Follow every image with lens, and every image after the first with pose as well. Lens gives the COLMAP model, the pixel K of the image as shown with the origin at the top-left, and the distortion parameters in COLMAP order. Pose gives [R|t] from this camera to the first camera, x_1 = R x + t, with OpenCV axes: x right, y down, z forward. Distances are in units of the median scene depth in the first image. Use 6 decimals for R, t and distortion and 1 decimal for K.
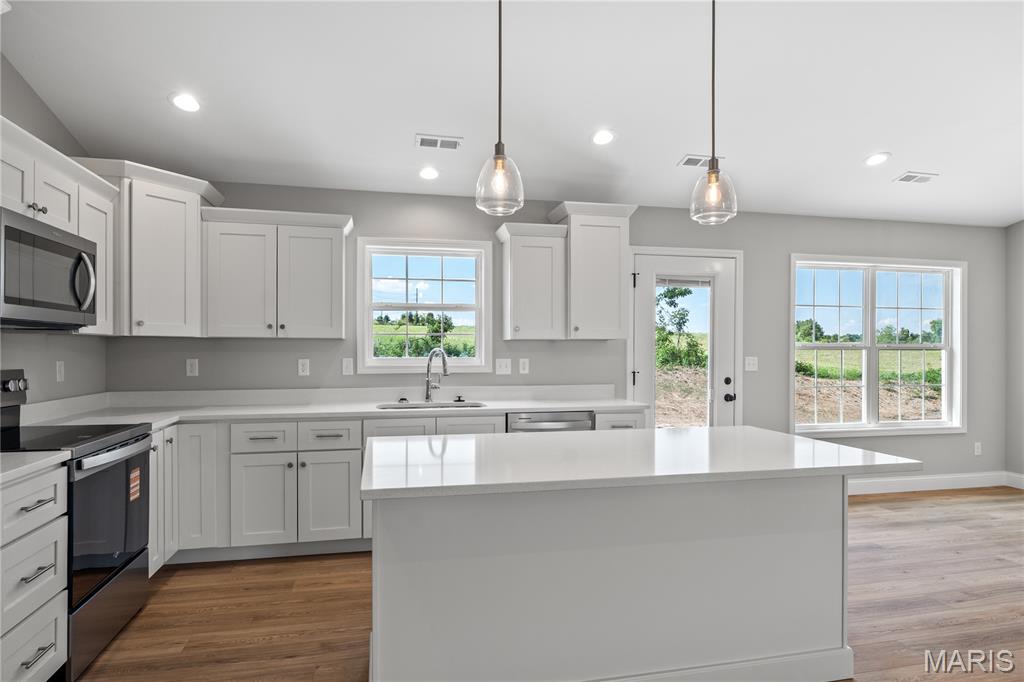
lens RADIAL K [[535.6, 0, 484.9], [0, 535.6, 349.7], [0, 0, 1]] dist [0.002315, 0.000174]
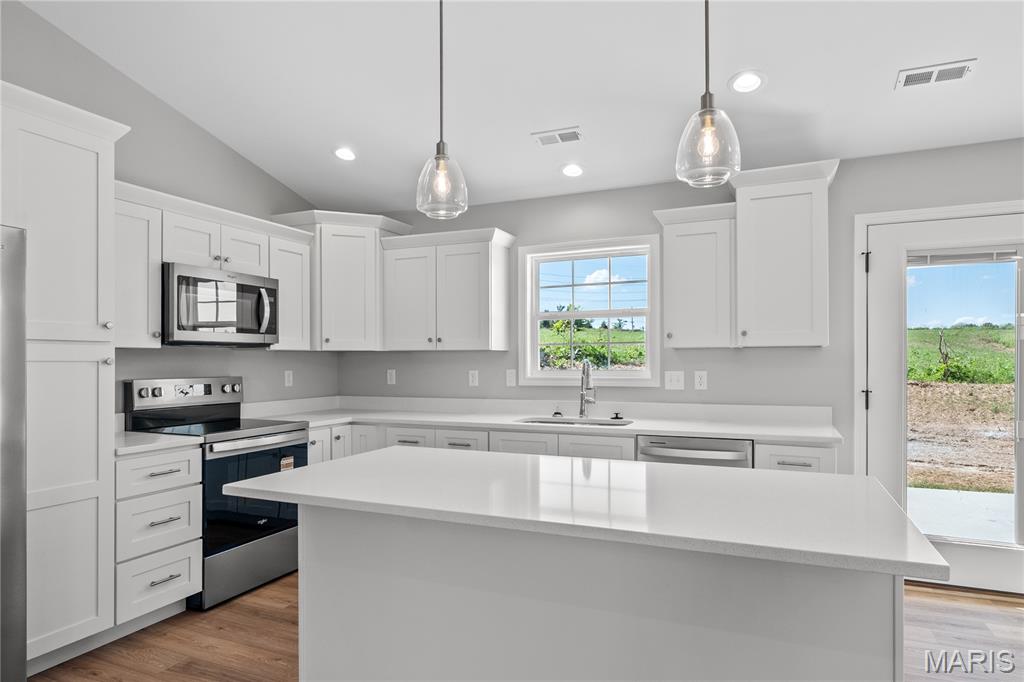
lens RADIAL K [[576.3, 0, 537.4], [0, 576.3, 357.6], [0, 0, 1]] dist [0.001232, 0.000311]
pose [[0.829138, -0.006337, -0.559008, 0.408621], [0.004388, 0.999979, -0.004828, -0.001052], [0.559026, 0.001550, 0.829148, 0.142995]]
